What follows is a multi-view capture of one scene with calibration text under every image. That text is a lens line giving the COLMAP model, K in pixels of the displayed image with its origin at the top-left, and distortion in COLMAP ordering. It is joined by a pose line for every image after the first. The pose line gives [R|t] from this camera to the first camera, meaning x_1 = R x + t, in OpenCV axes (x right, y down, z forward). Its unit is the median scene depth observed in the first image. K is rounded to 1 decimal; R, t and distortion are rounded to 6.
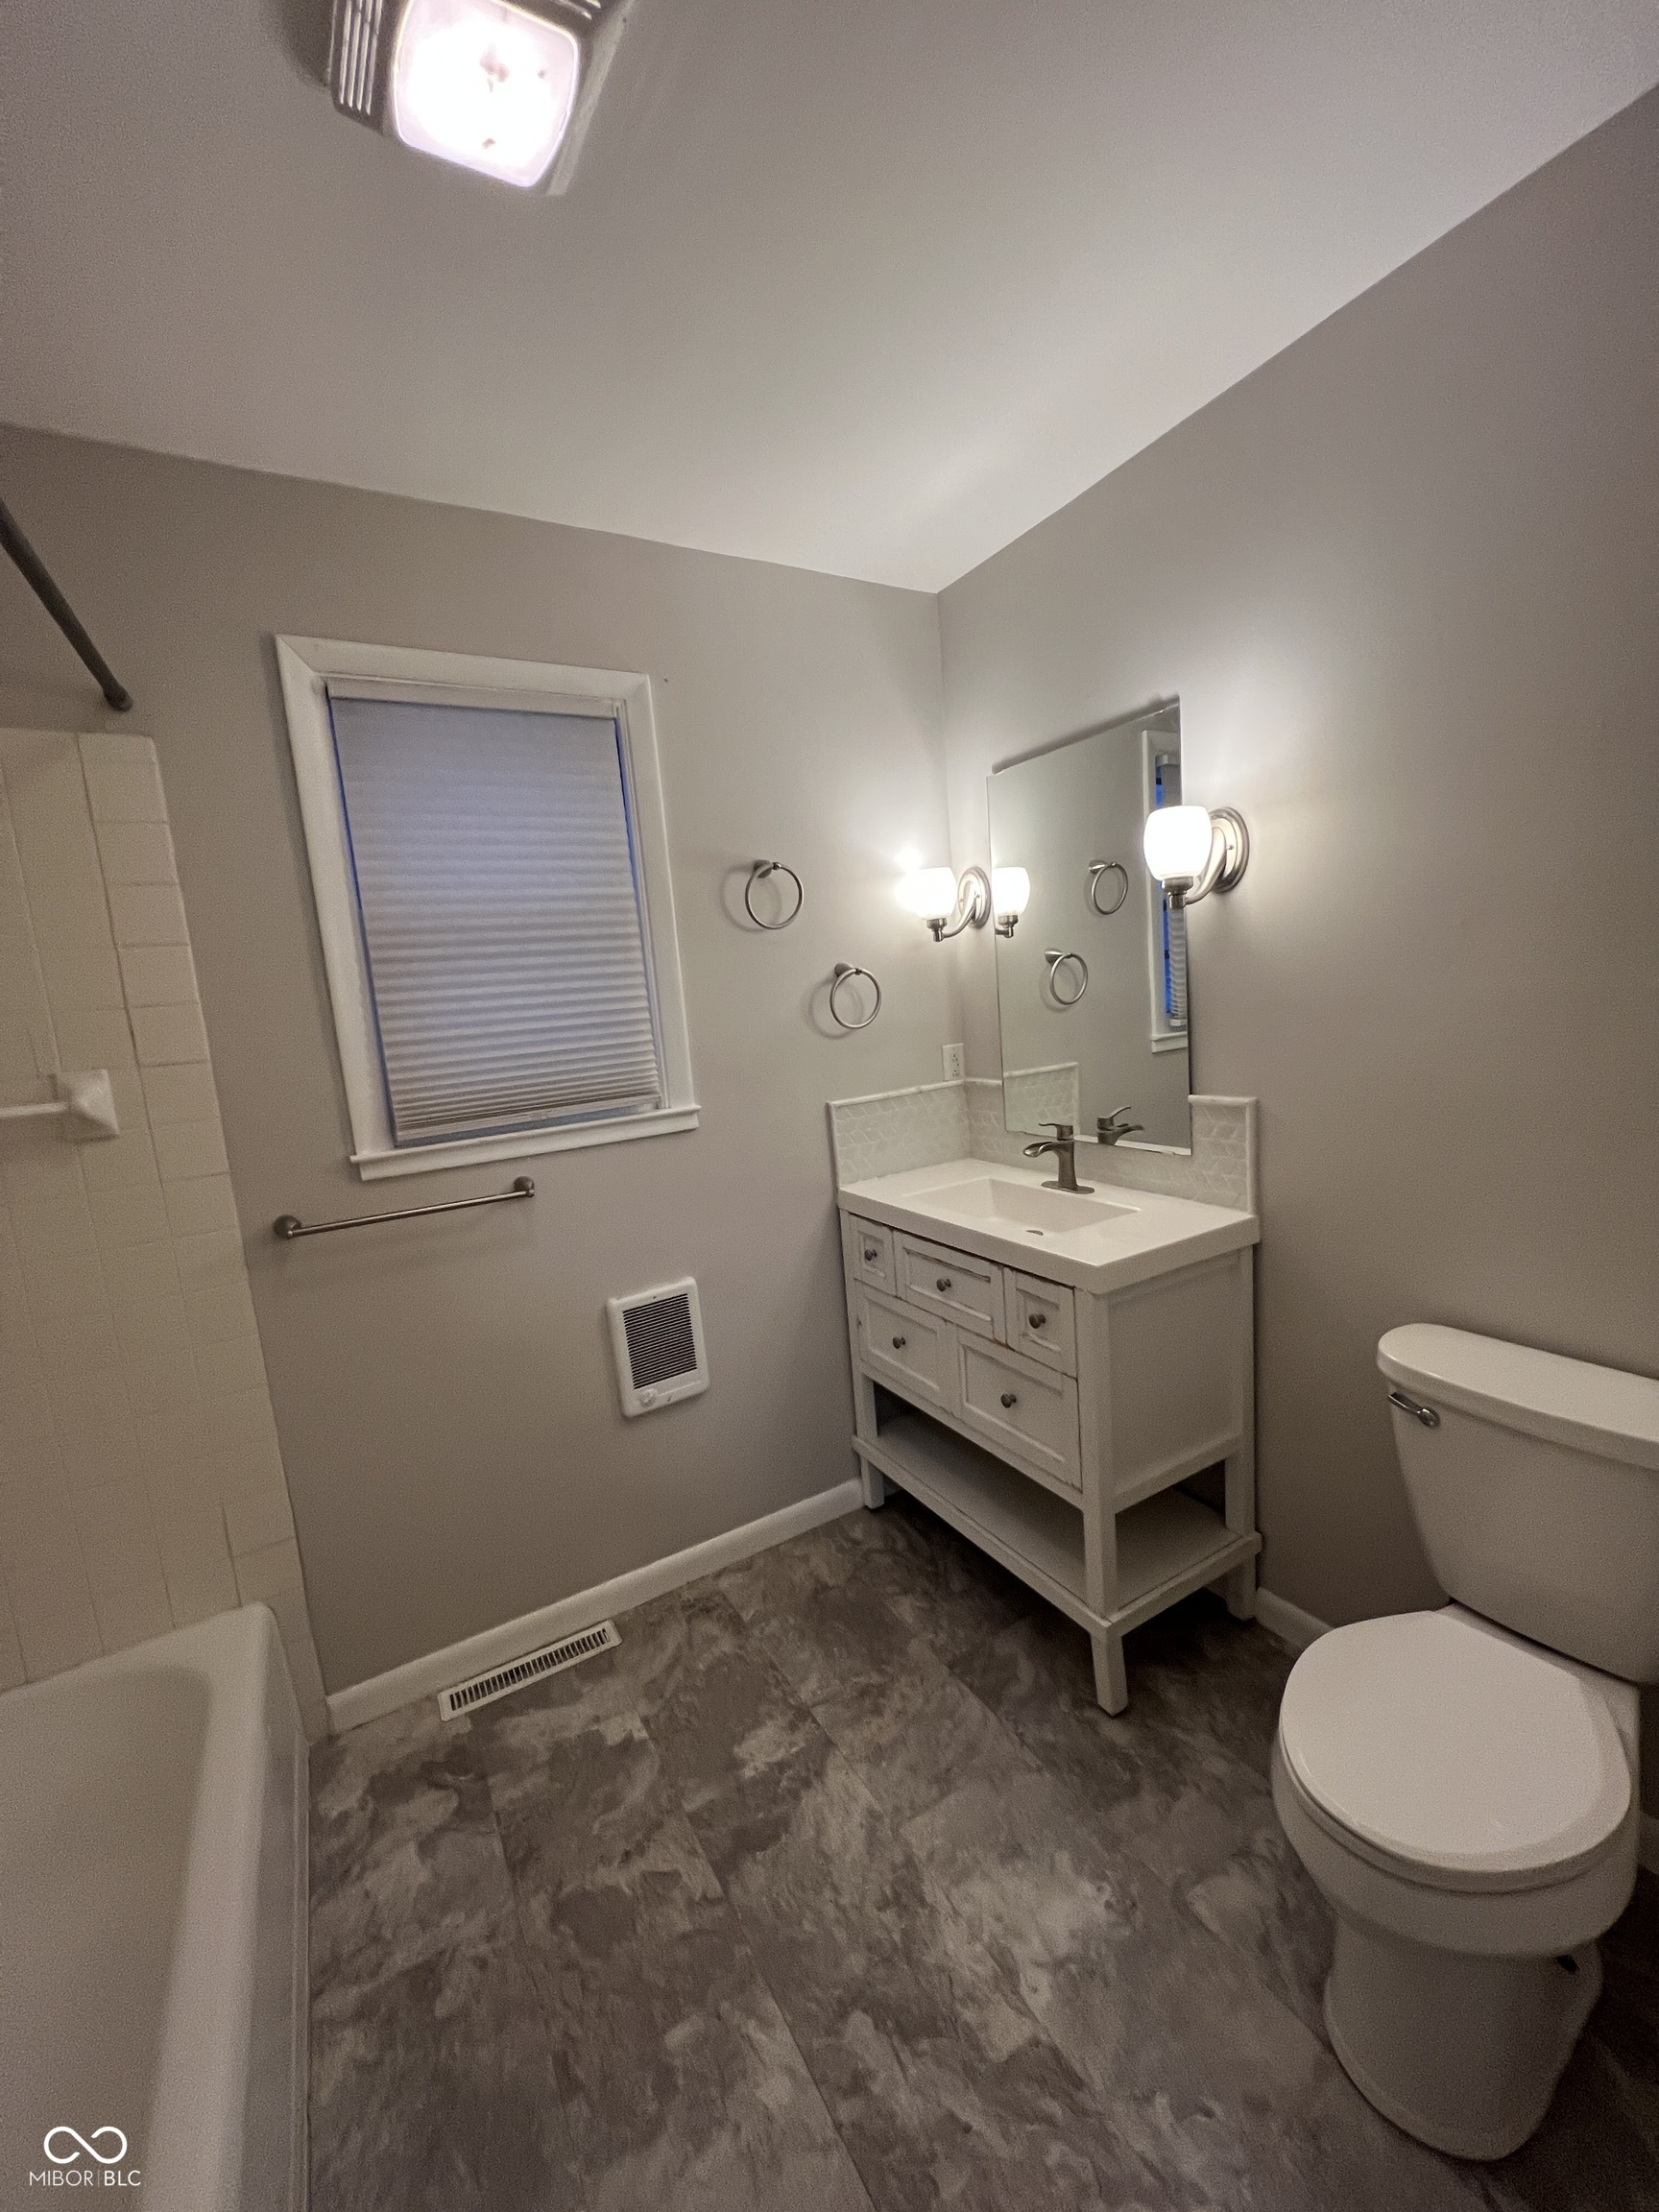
lens RADIAL K [[879.9, 0, 832.5], [0, 879.9, 1104.9], [0, 0, 1]] dist [0.000794, 0.000875]
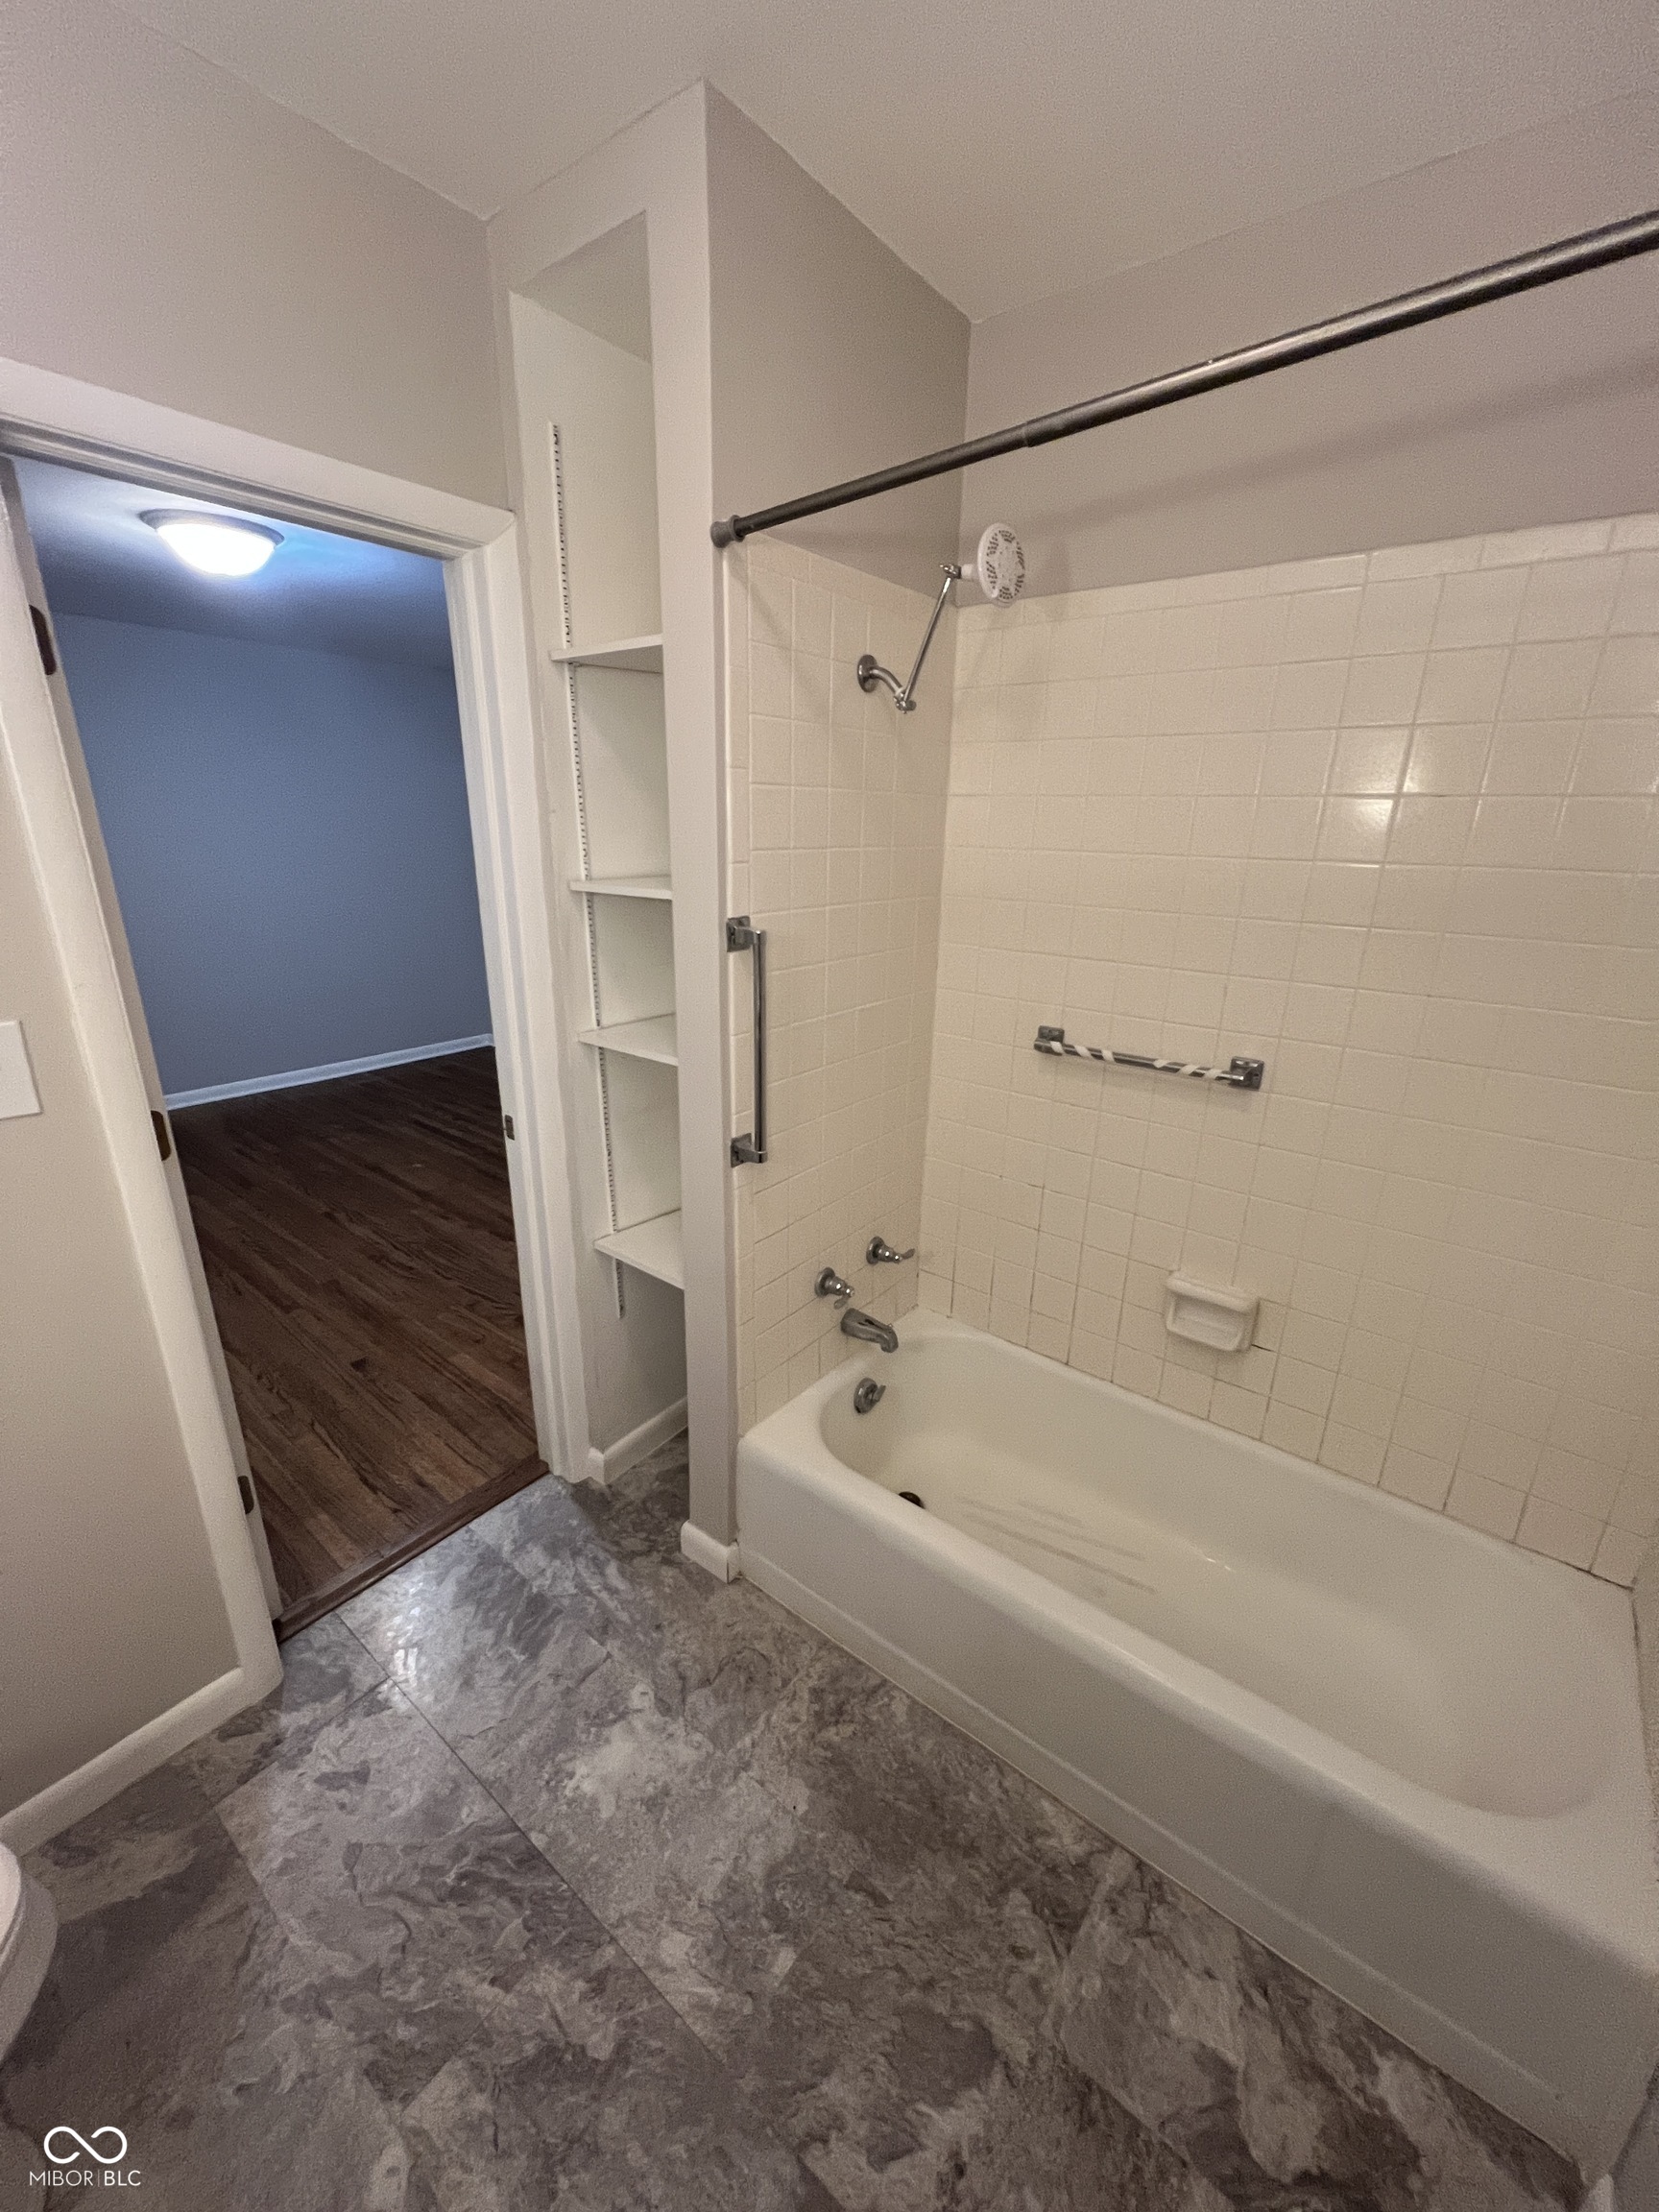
lens RADIAL K [[879.9, 0, 829.1], [0, 879.9, 1105.7], [0, 0, 1]] dist [0.000794, 0.000875]
pose [[-0.929623, 0.176748, -0.323360, -0.067874], [0.010793, 0.890155, 0.455530, -0.288002], [0.368355, 0.419981, -0.829416, 1.428146]]
